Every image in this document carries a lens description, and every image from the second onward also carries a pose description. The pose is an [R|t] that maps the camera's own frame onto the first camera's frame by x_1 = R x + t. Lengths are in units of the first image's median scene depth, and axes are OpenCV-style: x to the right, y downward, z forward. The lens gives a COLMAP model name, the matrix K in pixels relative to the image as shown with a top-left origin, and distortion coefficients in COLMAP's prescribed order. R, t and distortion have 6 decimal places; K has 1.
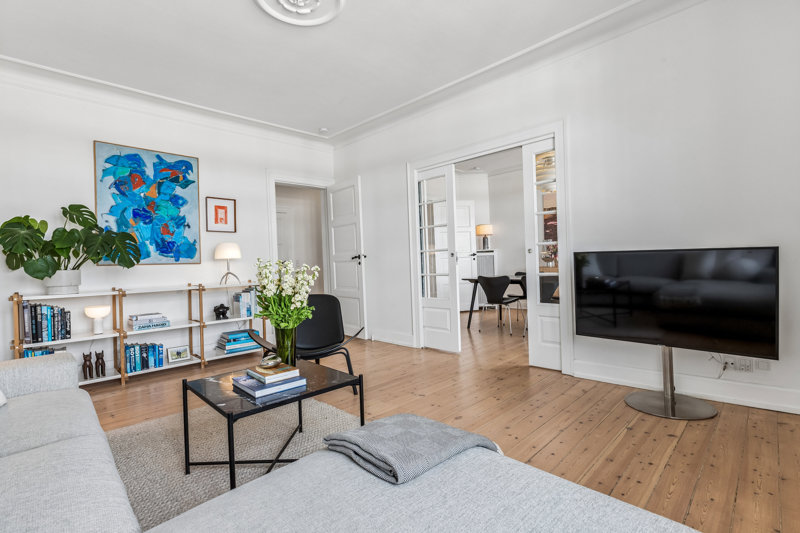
lens RADIAL K [[383.6, 0, 399.2], [0, 383.6, 265.7], [0, 0, 1]] dist [-0.003136, -0.000408]
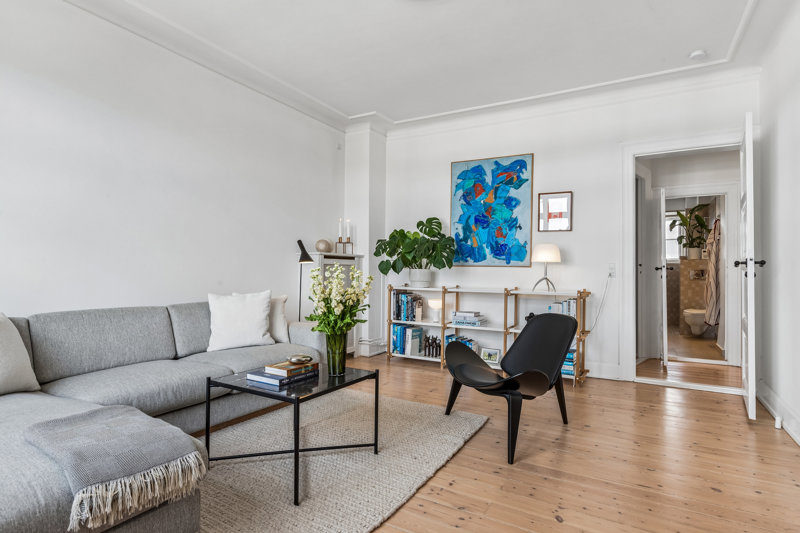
lens RADIAL K [[421.5, 0, 398.6], [0, 421.5, 266.6], [0, 0, 1]] dist [0.008650, -0.000090]
pose [[0.274772, 0.024752, -0.961191, 0.403755], [-0.025795, 0.999499, 0.018365, -0.017131], [0.961163, 0.019748, 0.275273, 0.436497]]
